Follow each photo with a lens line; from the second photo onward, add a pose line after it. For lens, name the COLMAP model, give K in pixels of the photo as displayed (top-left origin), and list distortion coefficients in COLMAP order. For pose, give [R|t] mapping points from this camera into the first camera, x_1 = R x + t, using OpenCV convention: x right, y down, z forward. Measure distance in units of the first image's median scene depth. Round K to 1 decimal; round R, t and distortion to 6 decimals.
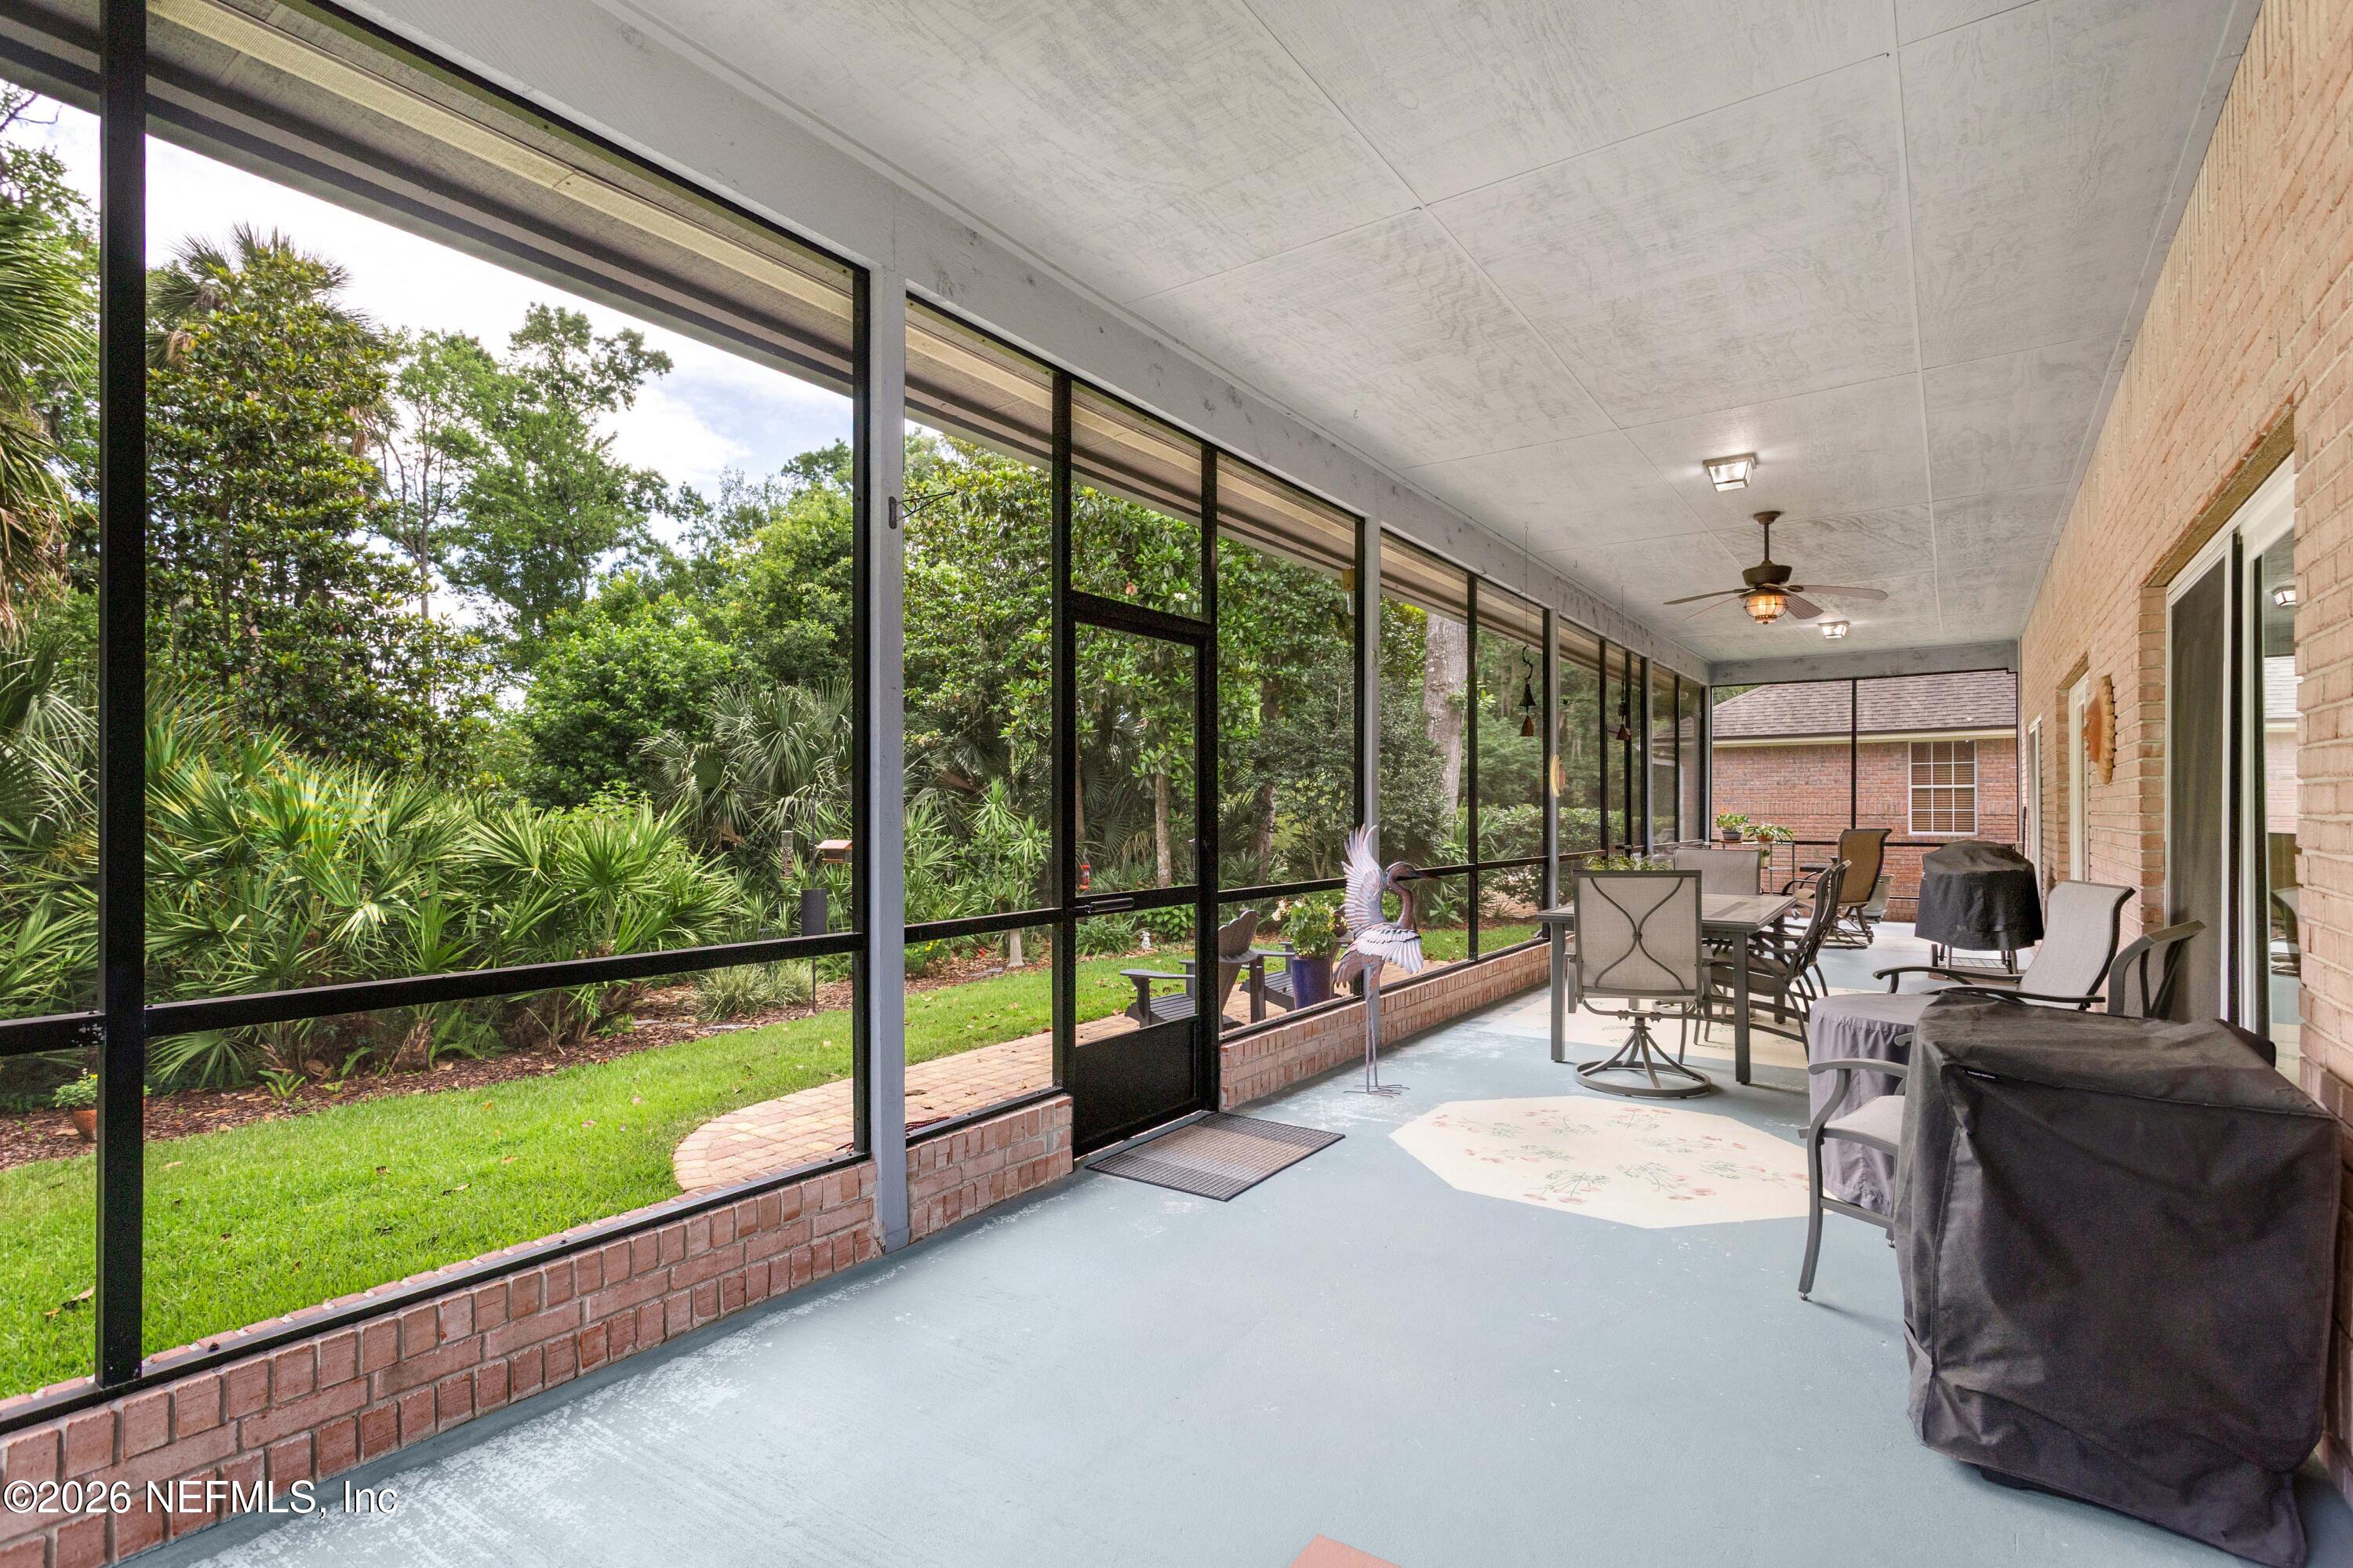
lens RADIAL K [[1142.4, 0, 1200.1], [0, 1142.4, 805.6], [0, 0, 1]] dist [-0.001245, 0.001990]
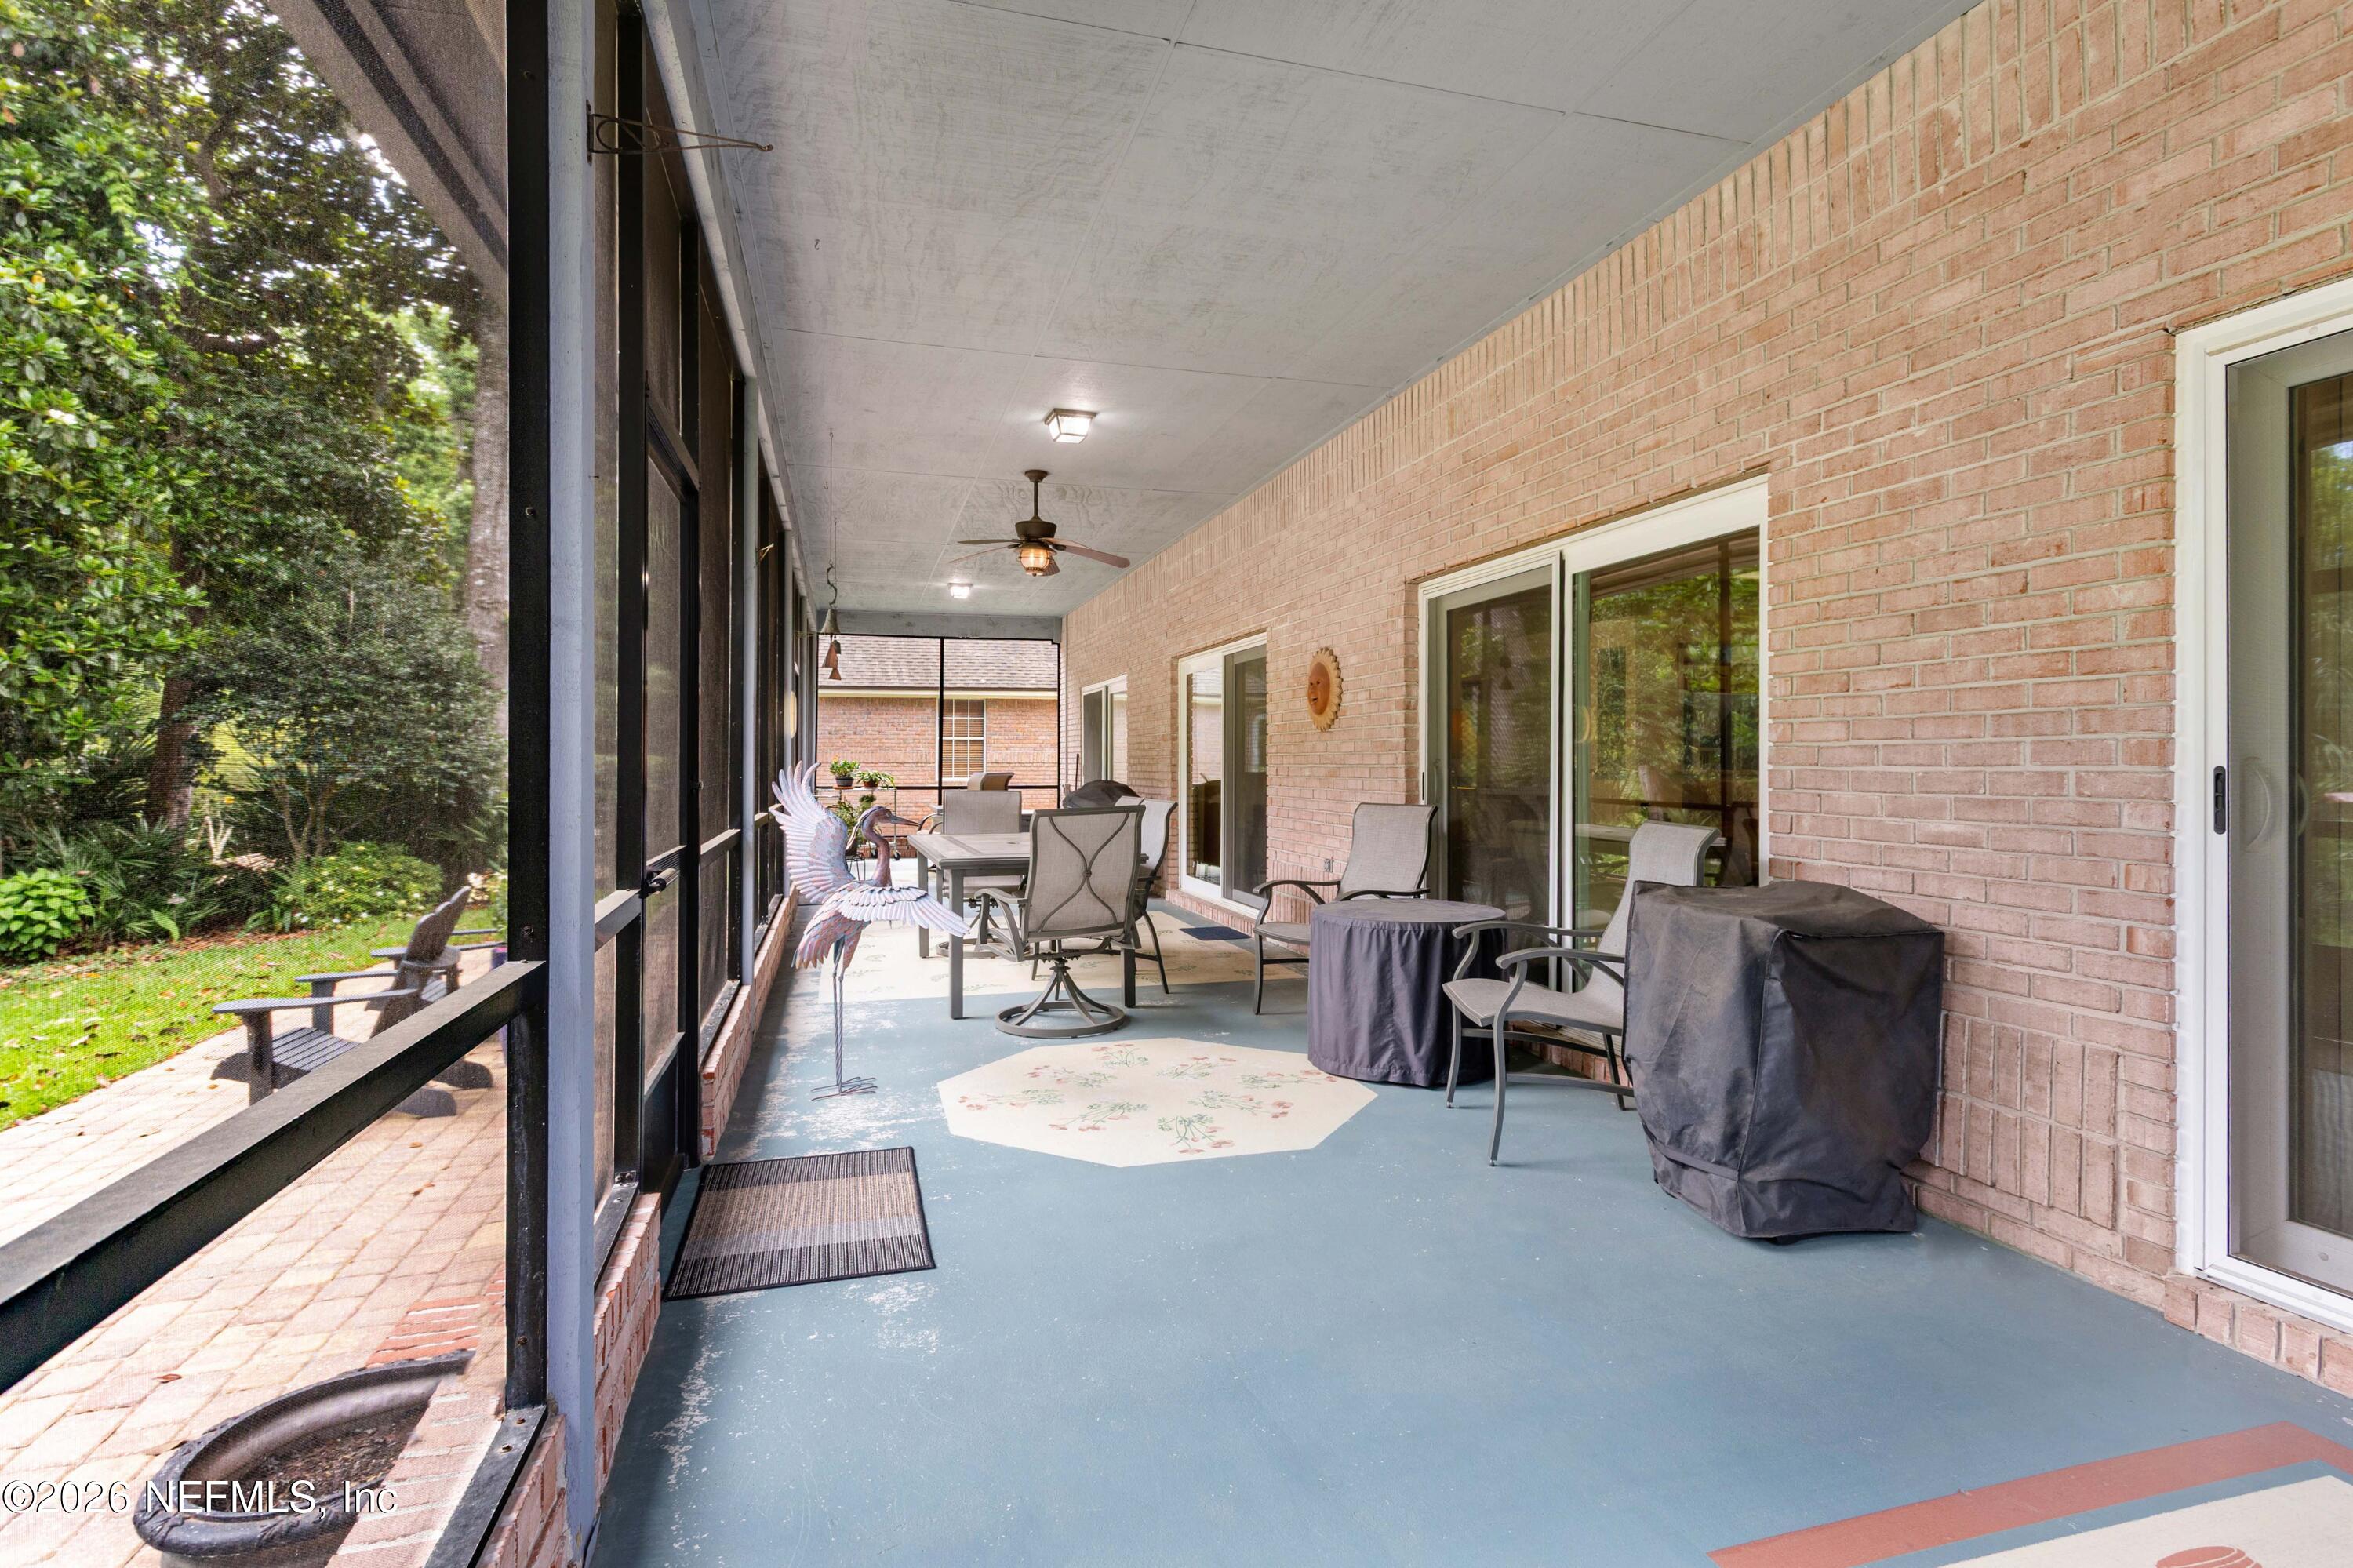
lens RADIAL K [[1142.4, 0, 1188.7], [0, 1142.4, 762.3], [0, 0, 1]] dist [-0.001245, 0.001990]
pose [[0.626376, 0.000844, 0.779521, -0.356786], [-0.003343, 0.999993, 0.001604, 0.016920], [-0.779514, -0.003611, 0.626374, 0.333760]]
